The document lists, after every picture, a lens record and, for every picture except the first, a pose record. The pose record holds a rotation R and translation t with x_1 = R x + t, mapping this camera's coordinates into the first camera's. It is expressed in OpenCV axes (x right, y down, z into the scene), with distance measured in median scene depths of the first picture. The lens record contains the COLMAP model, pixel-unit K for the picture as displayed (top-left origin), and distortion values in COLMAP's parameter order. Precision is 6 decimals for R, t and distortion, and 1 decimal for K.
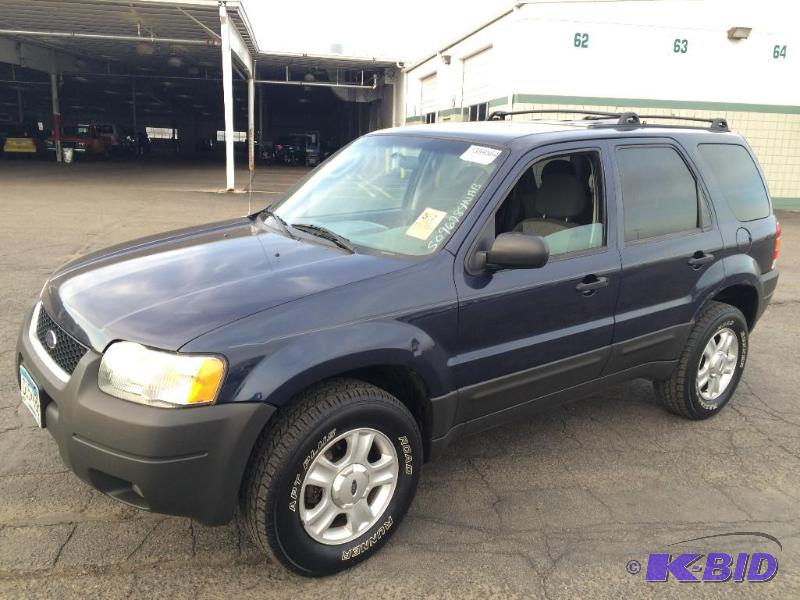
lens RADIAL K [[679.9, 0, 399.3], [0, 679.9, 296.9], [0, 0, 1]] dist [0.104355, -0.132552]
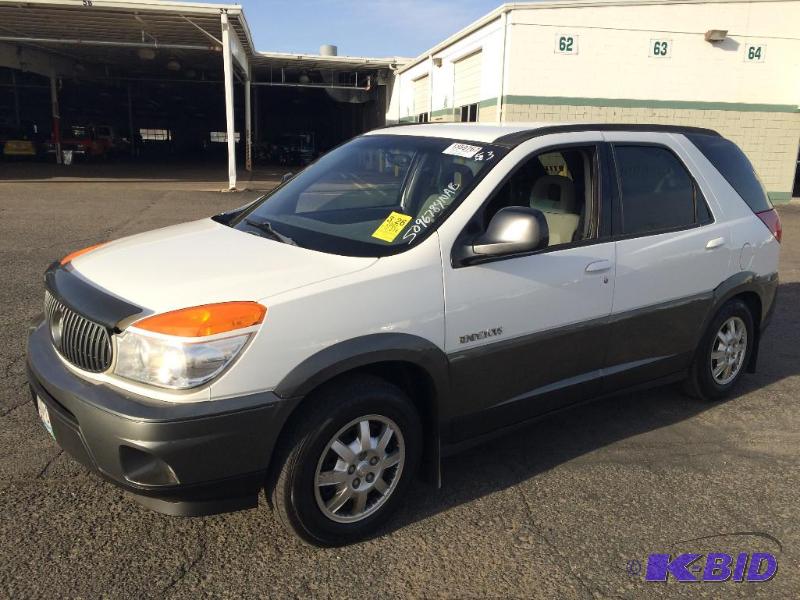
lens RADIAL K [[679.9, 0, 399.3], [0, 679.9, 296.9], [0, 0, 1]] dist [0.104355, -0.132552]
pose [[0.999896, -0.010581, 0.009802, -0.003013], [0.010571, 0.999944, 0.001046, 0.006006], [-0.009812, -0.000942, 0.999951, -0.029506]]
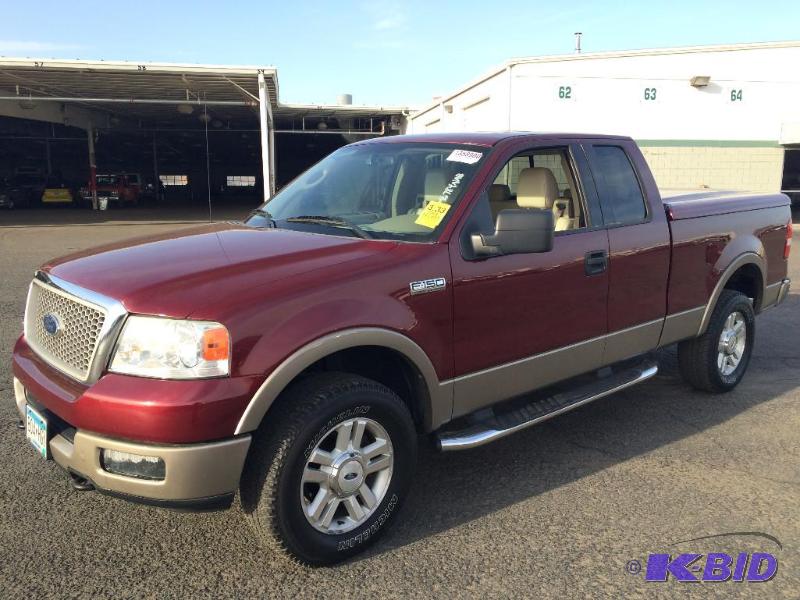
lens RADIAL K [[682.1, 0, 399.5], [0, 682.1, 293.1], [0, 0, 1]] dist [0.107104, -0.142927]
pose [[0.999521, -0.030840, -0.002677, -0.015833], [0.030622, 0.997701, -0.060458, 0.019911], [0.004535, 0.060348, 0.998167, -0.094459]]
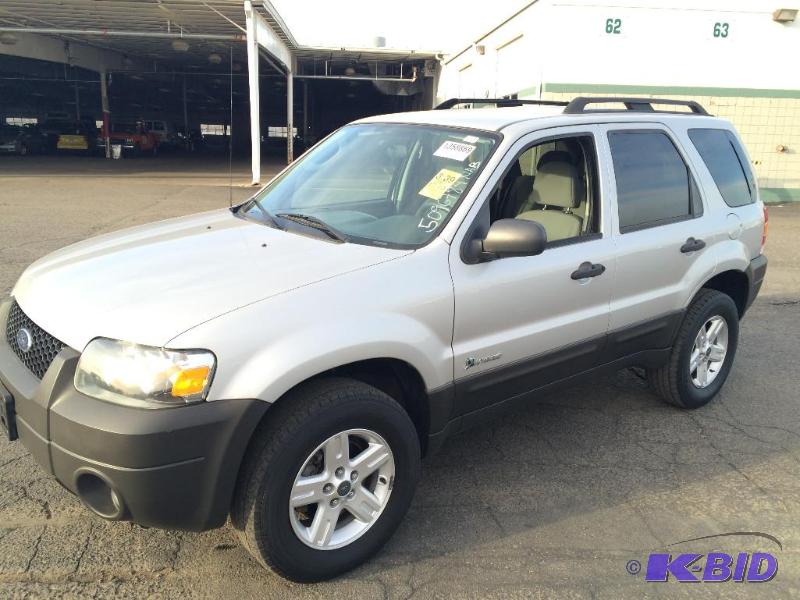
lens RADIAL K [[679.9, 0, 399.3], [0, 679.9, 296.9], [0, 0, 1]] dist [0.104355, -0.132552]
pose [[0.996839, 0.008678, -0.078968, 0.027831], [-0.008066, 0.999935, 0.008072, -0.000755], [0.079033, -0.007409, 0.996844, 0.010353]]
